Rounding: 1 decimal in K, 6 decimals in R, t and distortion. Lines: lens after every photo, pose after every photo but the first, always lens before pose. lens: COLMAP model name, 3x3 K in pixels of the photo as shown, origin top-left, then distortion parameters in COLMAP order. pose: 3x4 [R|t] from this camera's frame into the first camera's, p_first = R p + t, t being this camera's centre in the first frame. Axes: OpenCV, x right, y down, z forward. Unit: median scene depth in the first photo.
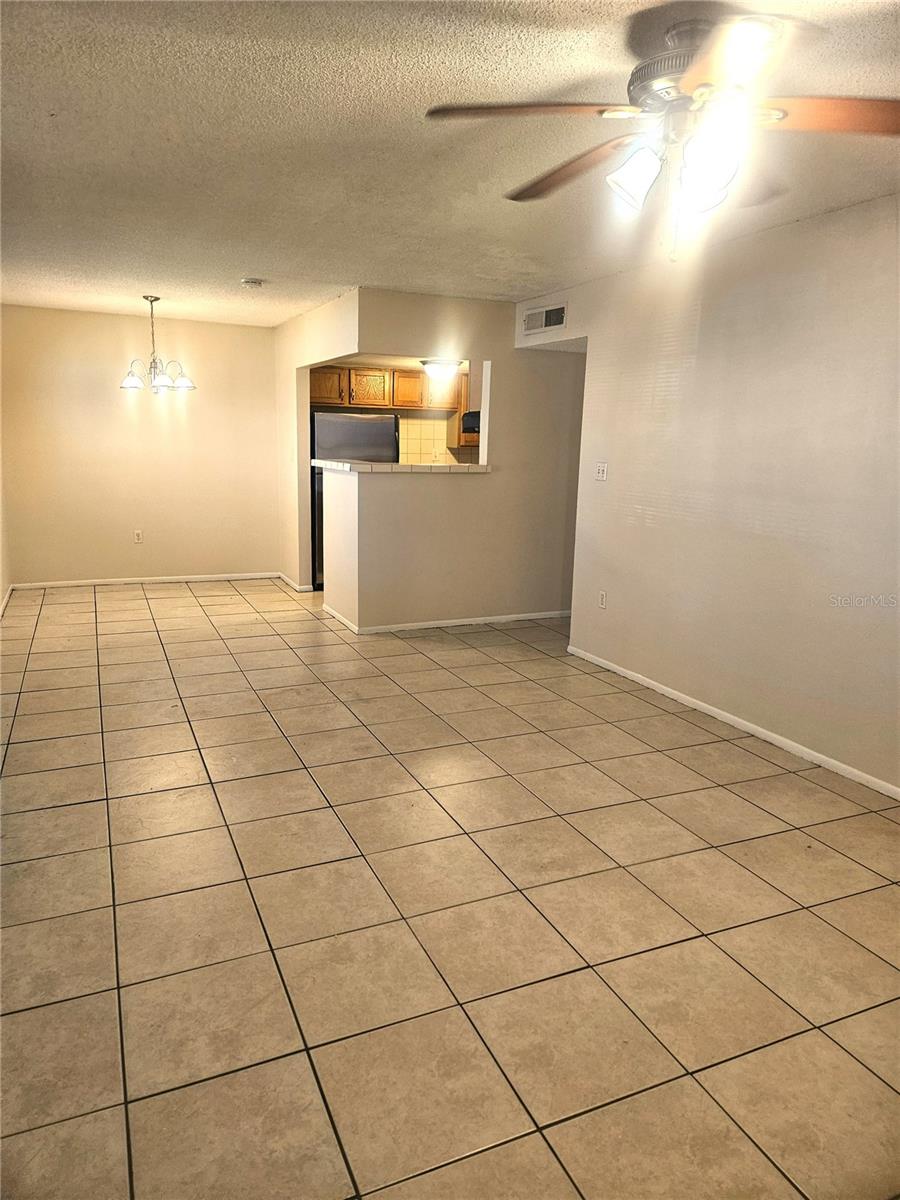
lens RADIAL K [[796.0, 0, 452.0], [0, 796.0, 593.4], [0, 0, 1]] dist [0.051956, -0.035210]
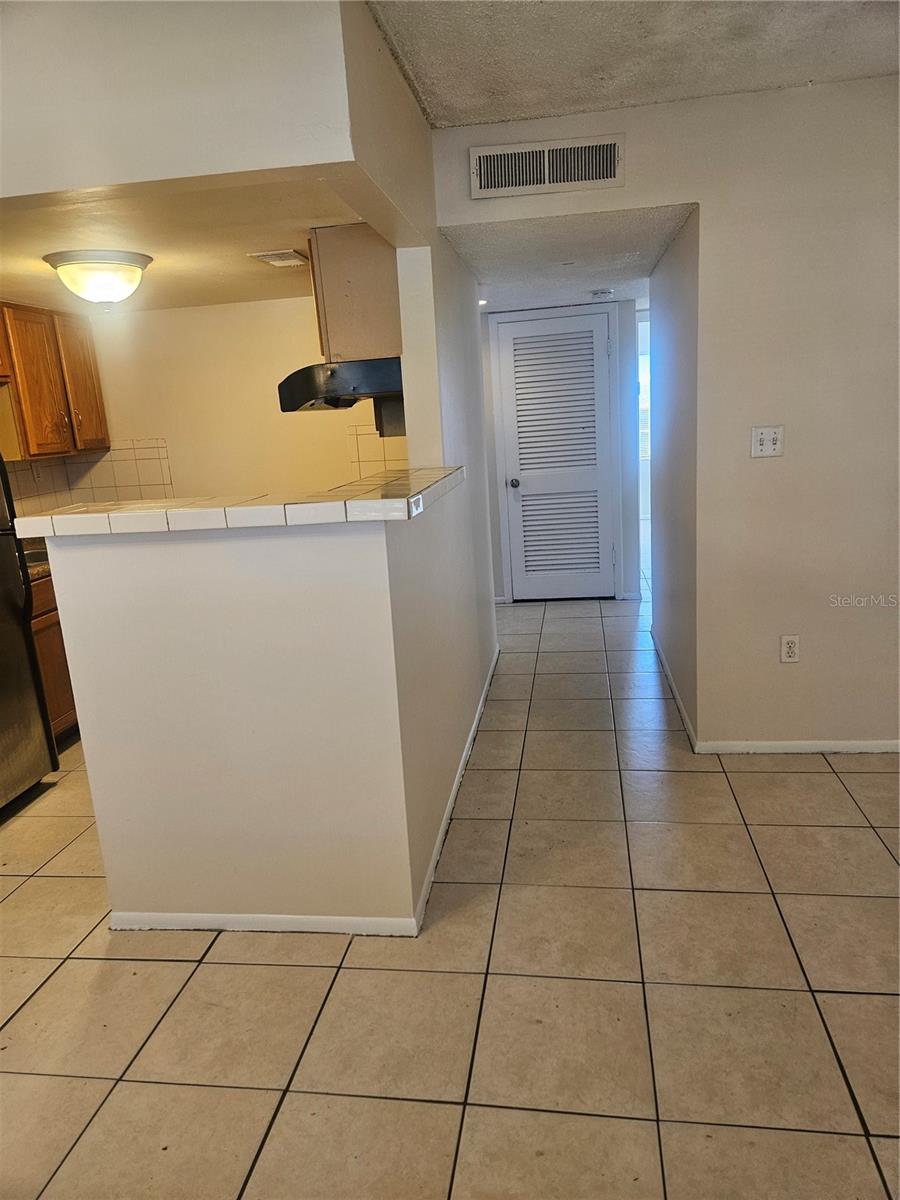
lens RADIAL K [[796.0, 0, 450.2], [0, 796.0, 592.3], [0, 0, 1]] dist [0.051956, -0.035210]
pose [[0.532560, -0.246481, 0.809708, -0.432145], [0.233947, 0.962255, 0.139046, -0.178289], [-0.813418, 0.115378, 0.570122, 0.845602]]
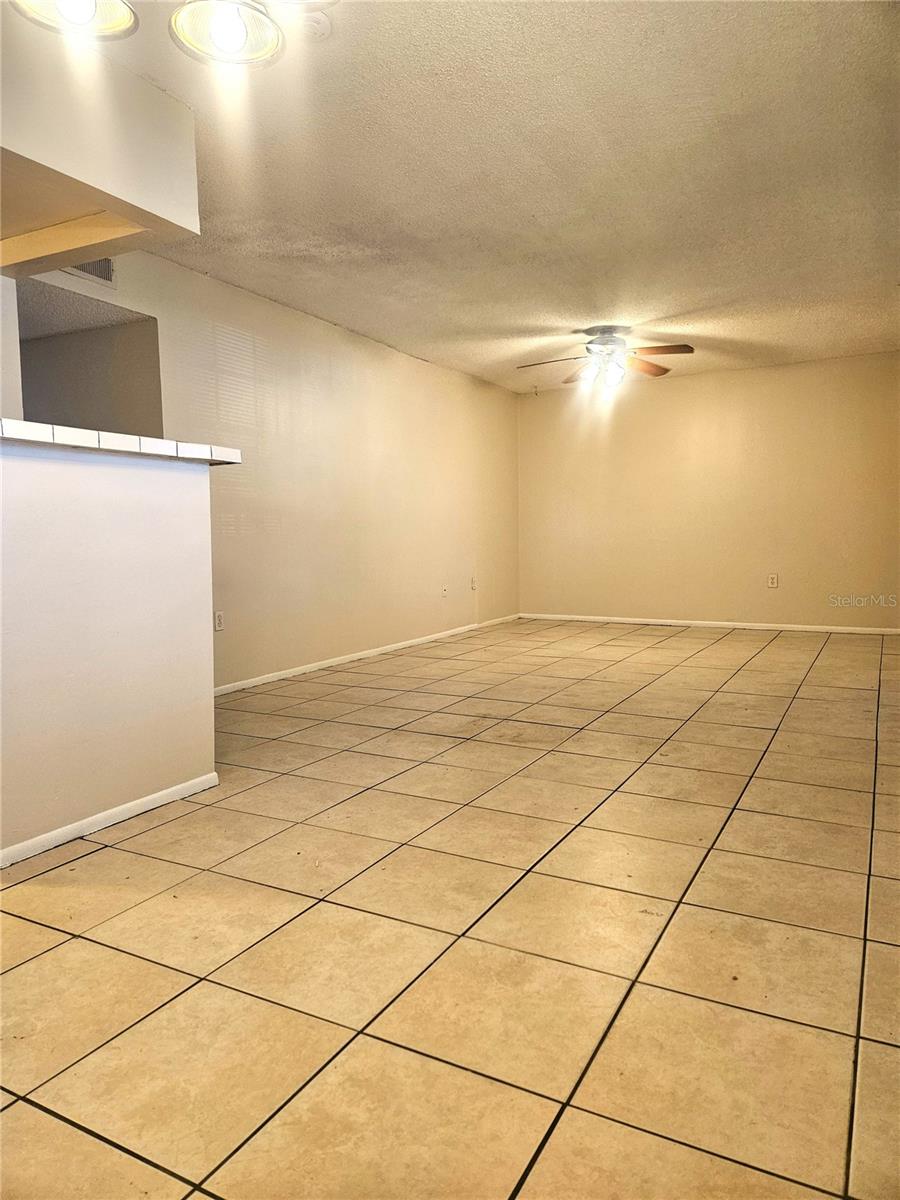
lens RADIAL K [[796.0, 0, 455.2], [0, 796.0, 602.8], [0, 0, 1]] dist [0.051956, -0.035210]
pose [[-0.623172, -0.080135, 0.777969, -0.665532], [0.129925, 0.970307, 0.204019, -0.154667], [-0.771218, 0.228217, -0.594256, 1.296141]]
